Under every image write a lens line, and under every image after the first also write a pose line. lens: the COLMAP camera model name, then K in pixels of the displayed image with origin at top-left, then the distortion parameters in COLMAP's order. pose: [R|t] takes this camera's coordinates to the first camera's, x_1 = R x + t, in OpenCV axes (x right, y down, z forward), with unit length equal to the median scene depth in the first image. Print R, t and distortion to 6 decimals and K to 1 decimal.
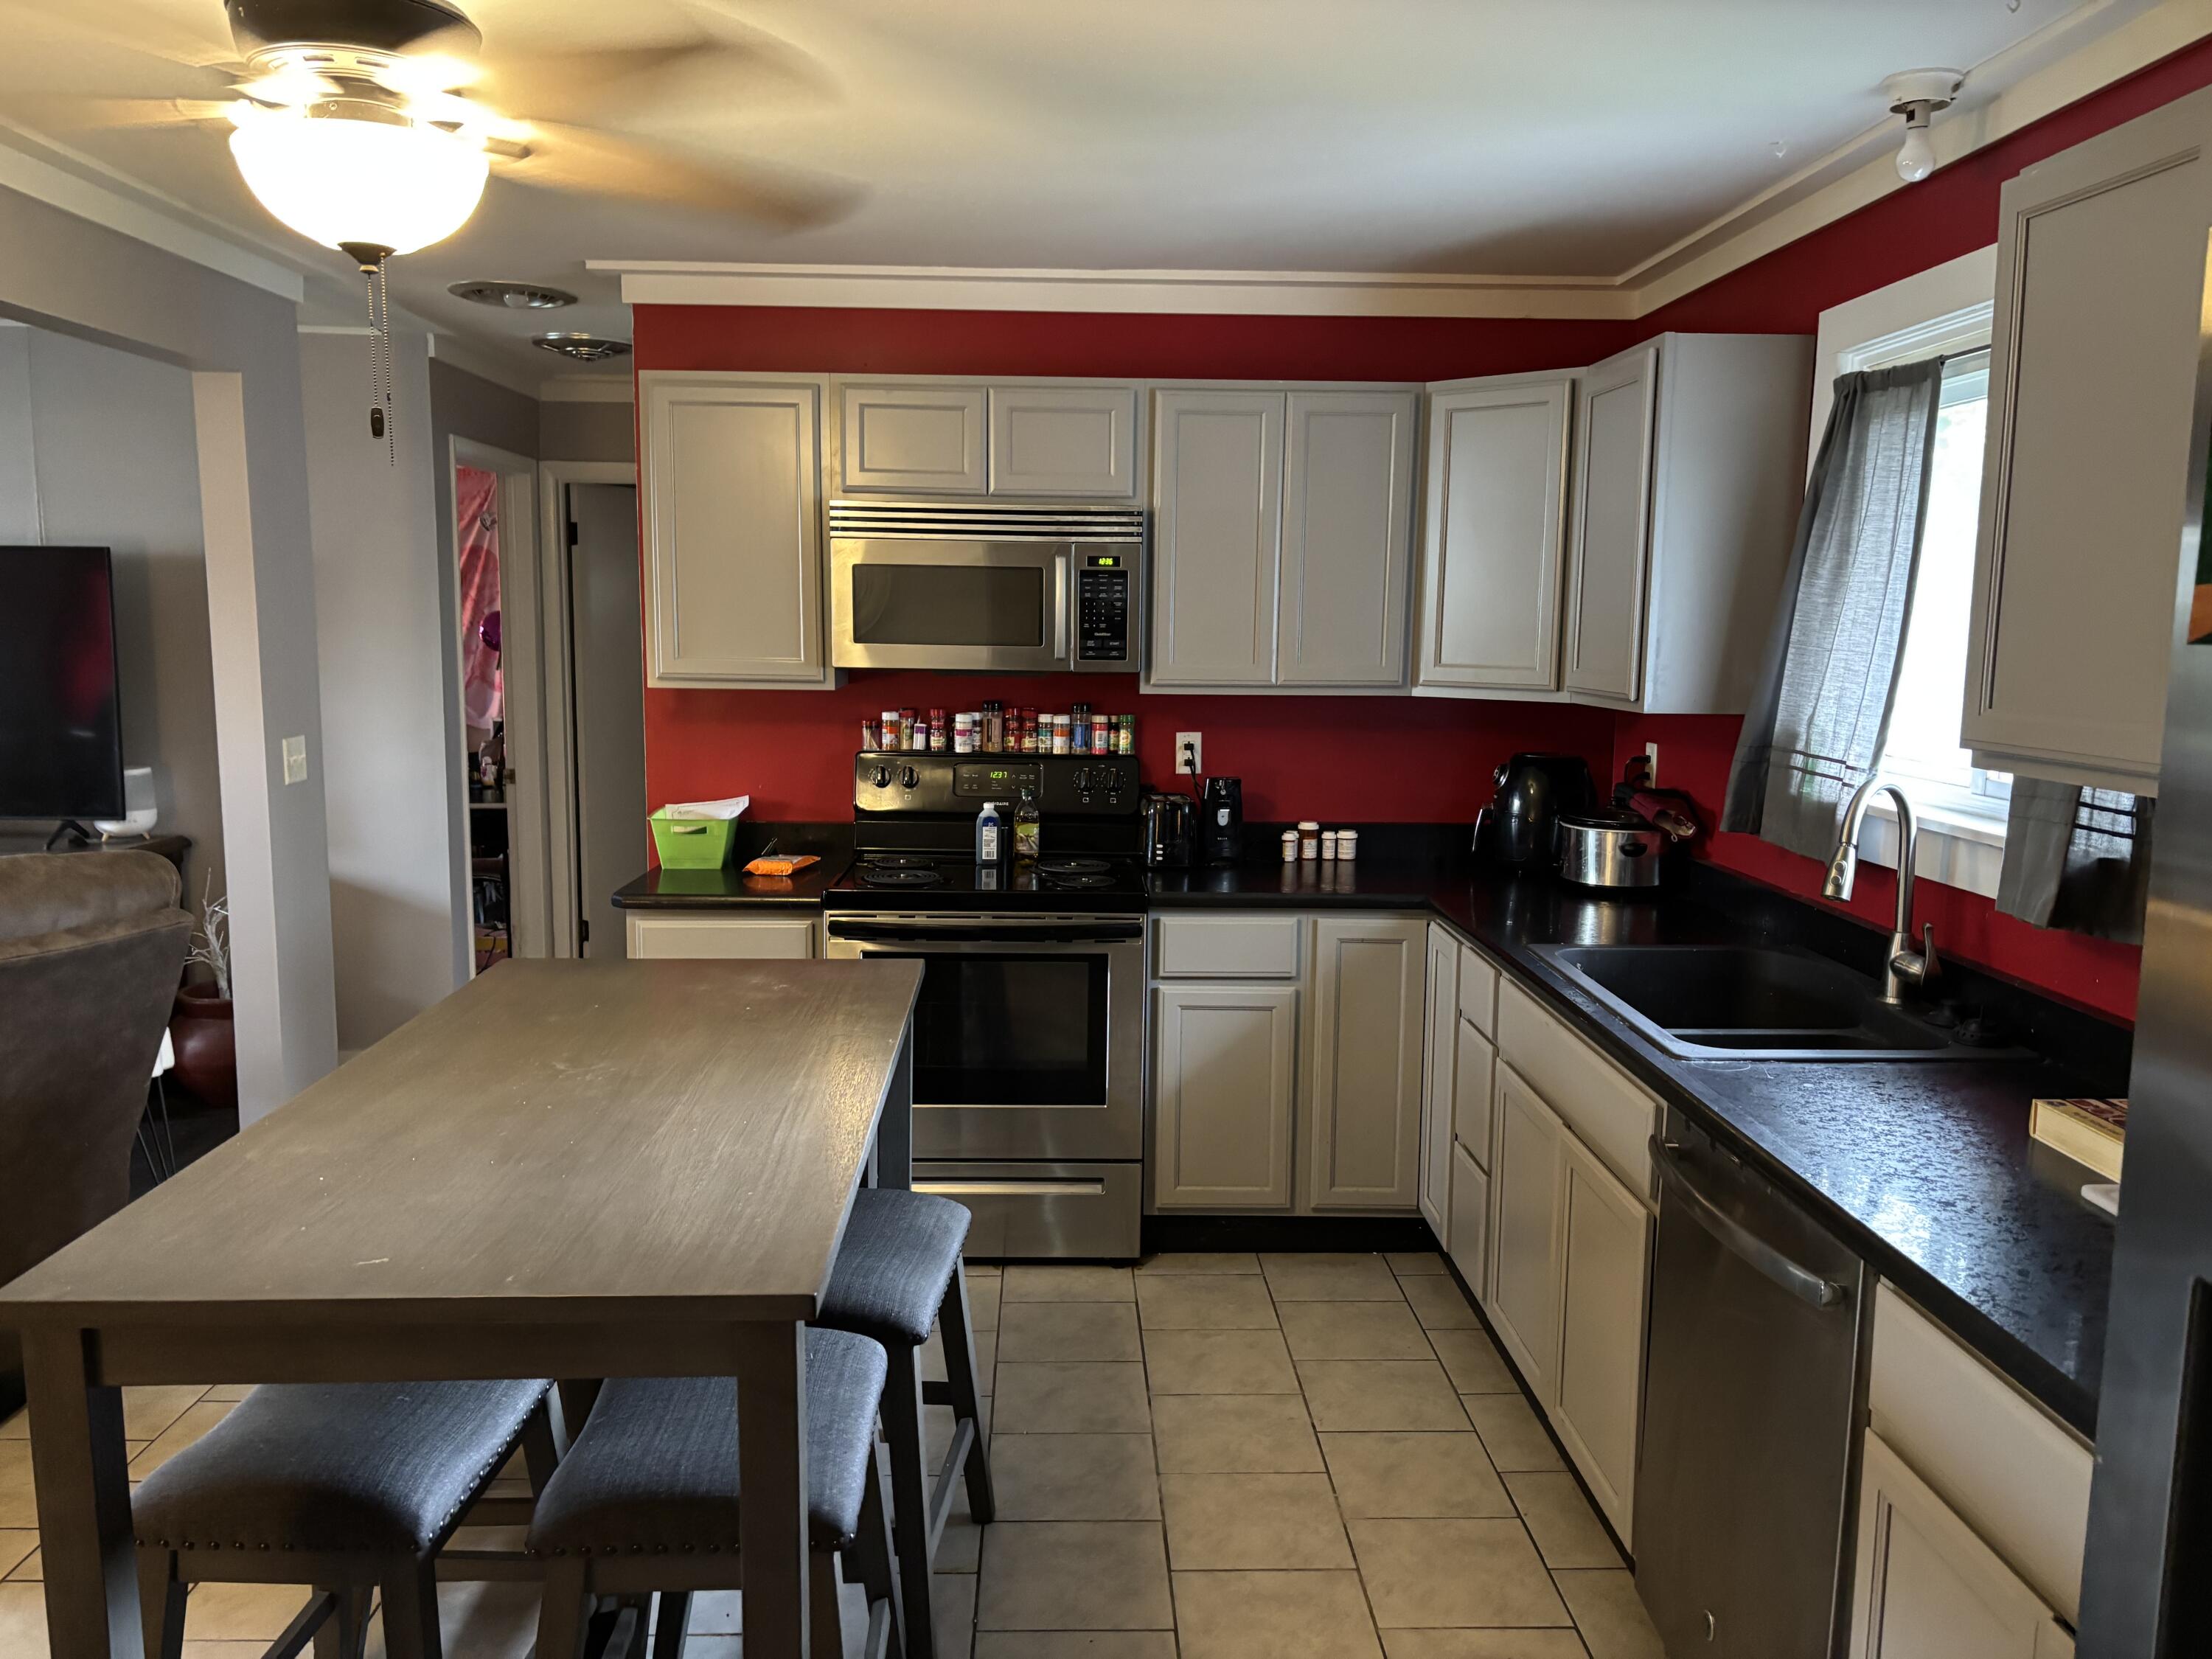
lens RADIAL K [[1668.8, 0, 1109.7], [0, 1668.8, 835.2], [0, 0, 1]] dist [0.003771, 0.001757]
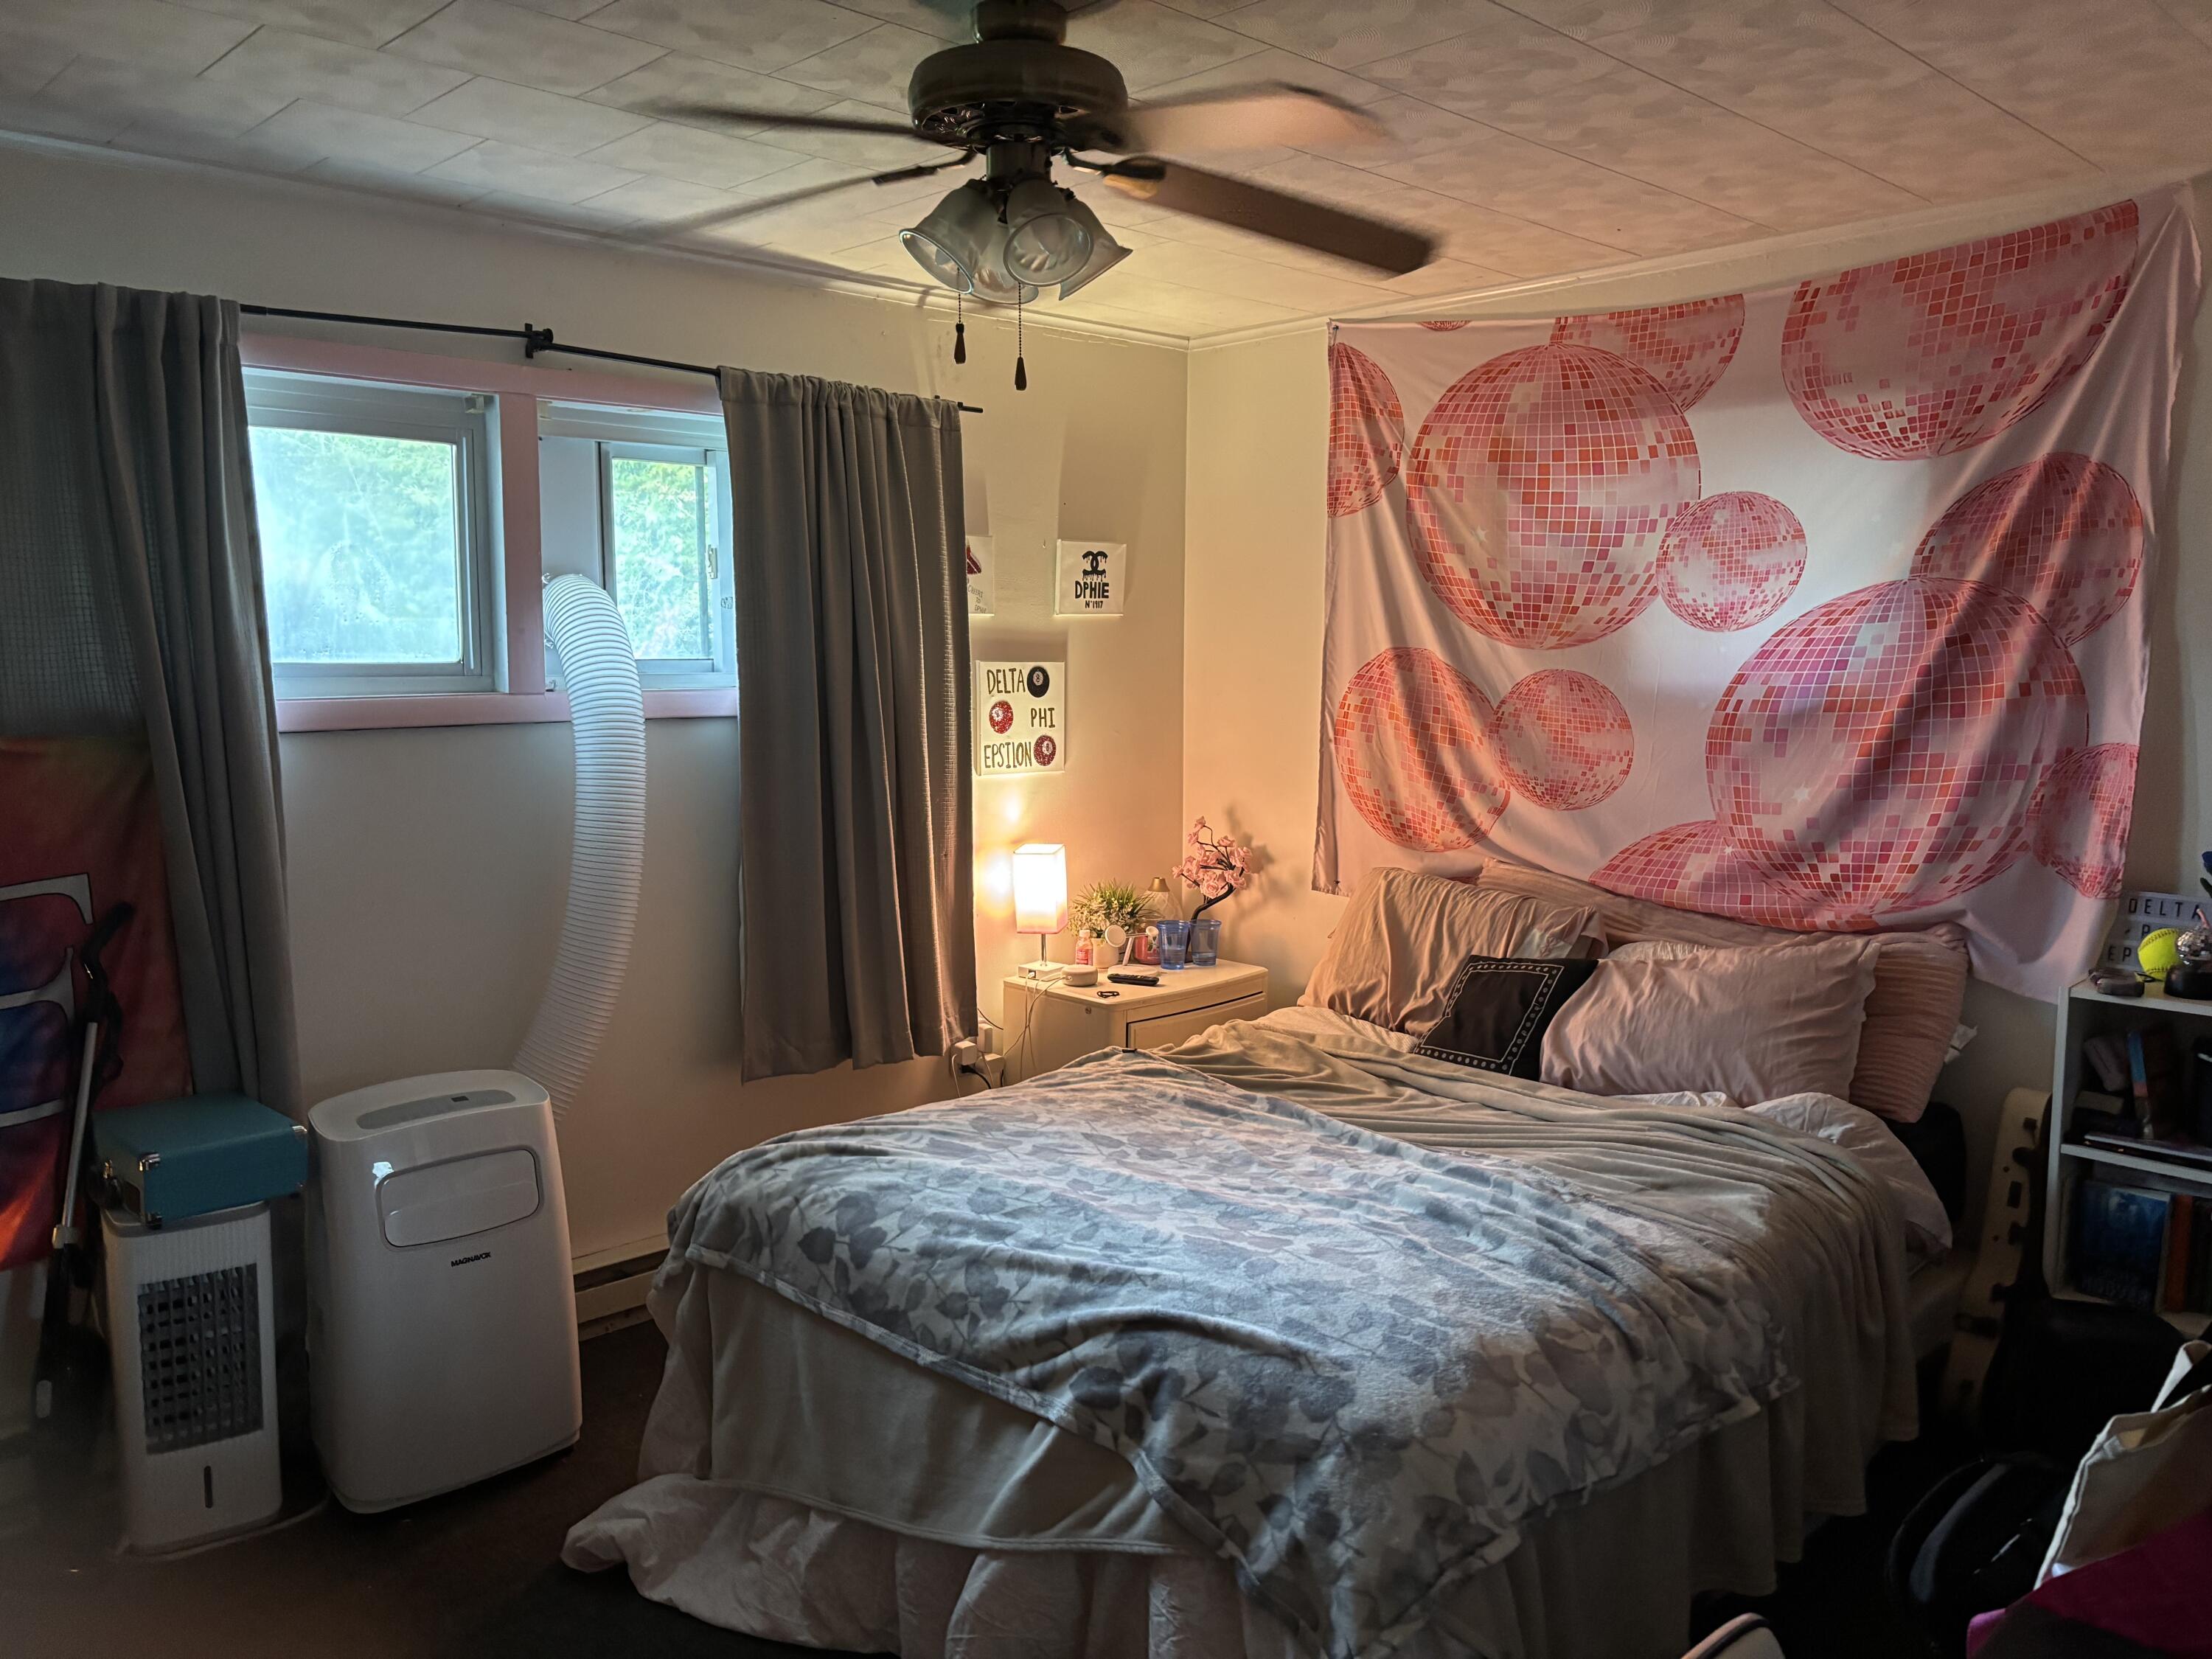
lens RADIAL K [[1668.8, 0, 1106.8], [0, 1668.8, 834.0], [0, 0, 1]] dist [0.003771, 0.001757]
pose [[0.669267, 0.075670, -0.739159, -0.255738], [-0.091265, 0.995640, 0.019291, -0.087472], [0.737396, 0.054549, 0.673255, 0.640618]]
